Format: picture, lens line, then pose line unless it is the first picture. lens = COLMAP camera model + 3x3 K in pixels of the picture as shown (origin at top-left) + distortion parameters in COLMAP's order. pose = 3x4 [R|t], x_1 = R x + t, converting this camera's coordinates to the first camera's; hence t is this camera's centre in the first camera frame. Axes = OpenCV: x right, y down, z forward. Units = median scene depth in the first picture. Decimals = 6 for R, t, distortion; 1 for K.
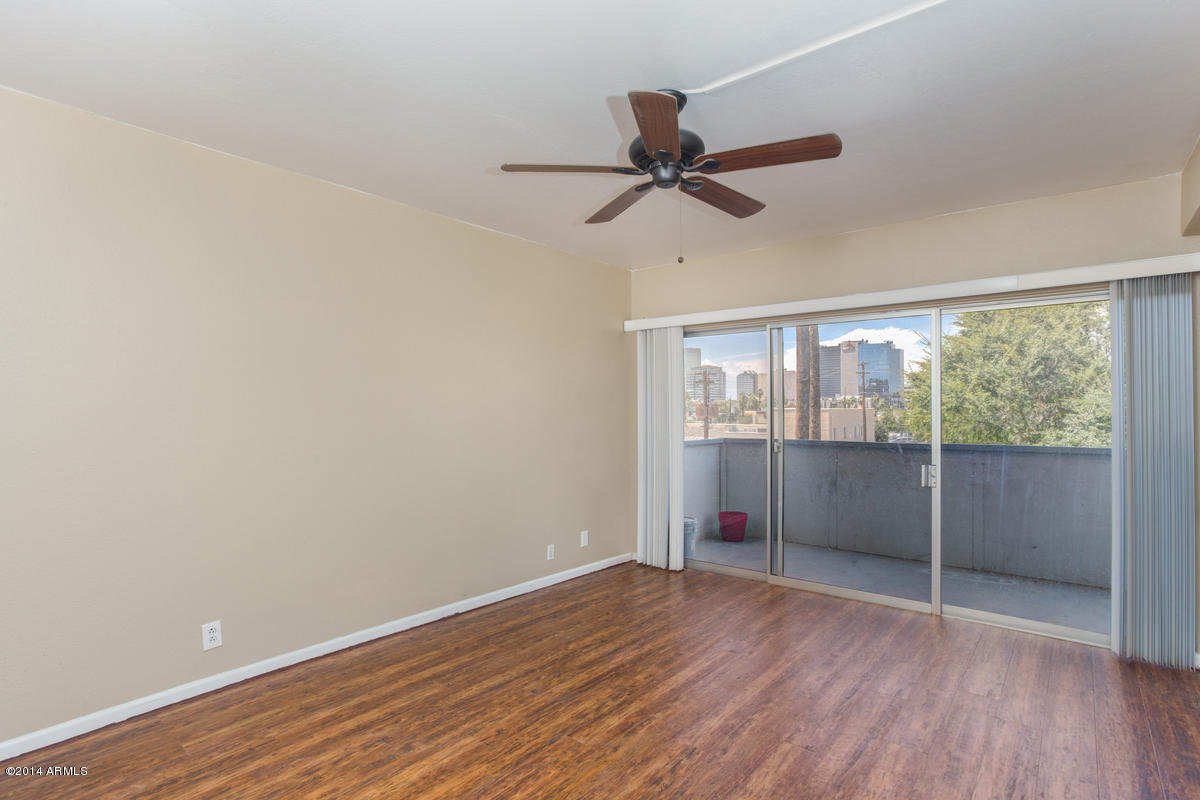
lens RADIAL K [[599.8, 0, 596.9], [0, 599.8, 407.0], [0, 0, 1]] dist [-0.031904, 0.010420]
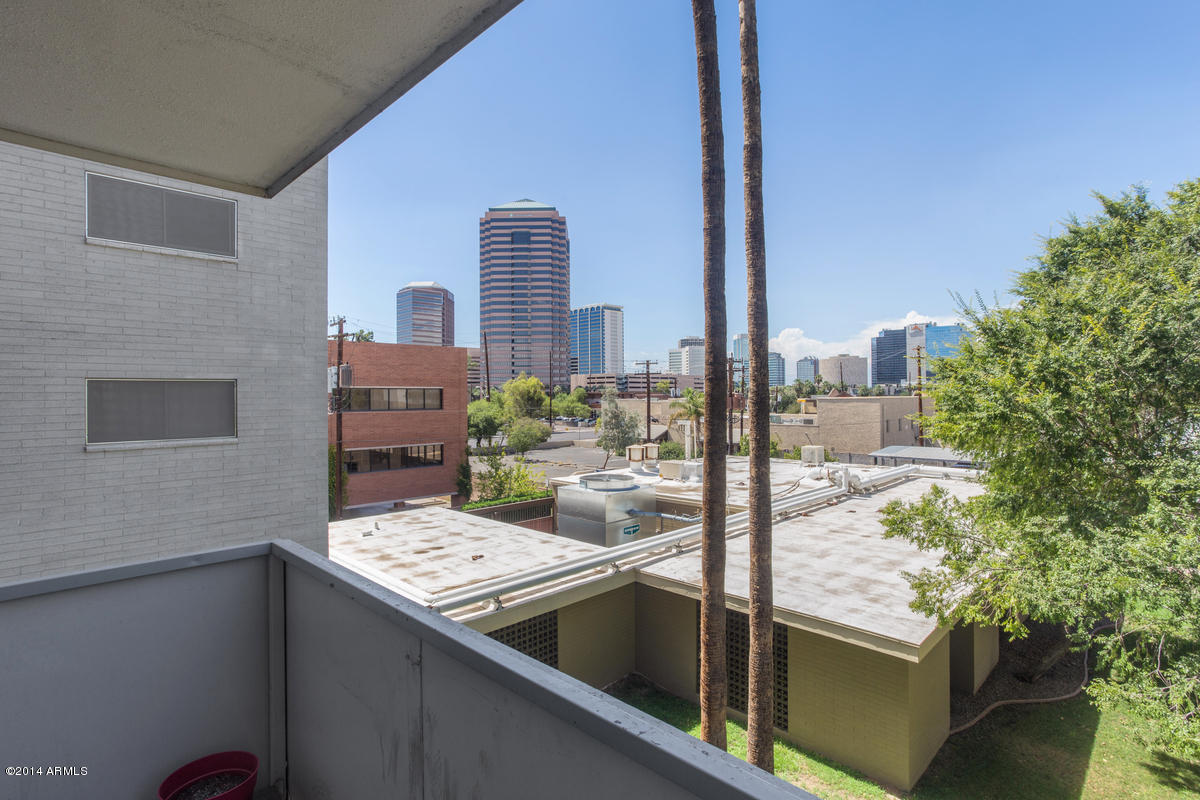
lens RADIAL K [[599.8, 0, 605.5], [0, 599.8, 397.6], [0, 0, 1]] dist [-0.031904, 0.010420]
pose [[0.996548, -0.001198, -0.083004, 0.231879], [0.001761, 0.999976, 0.006703, -0.023182], [0.082994, -0.006826, 0.996527, 0.332263]]
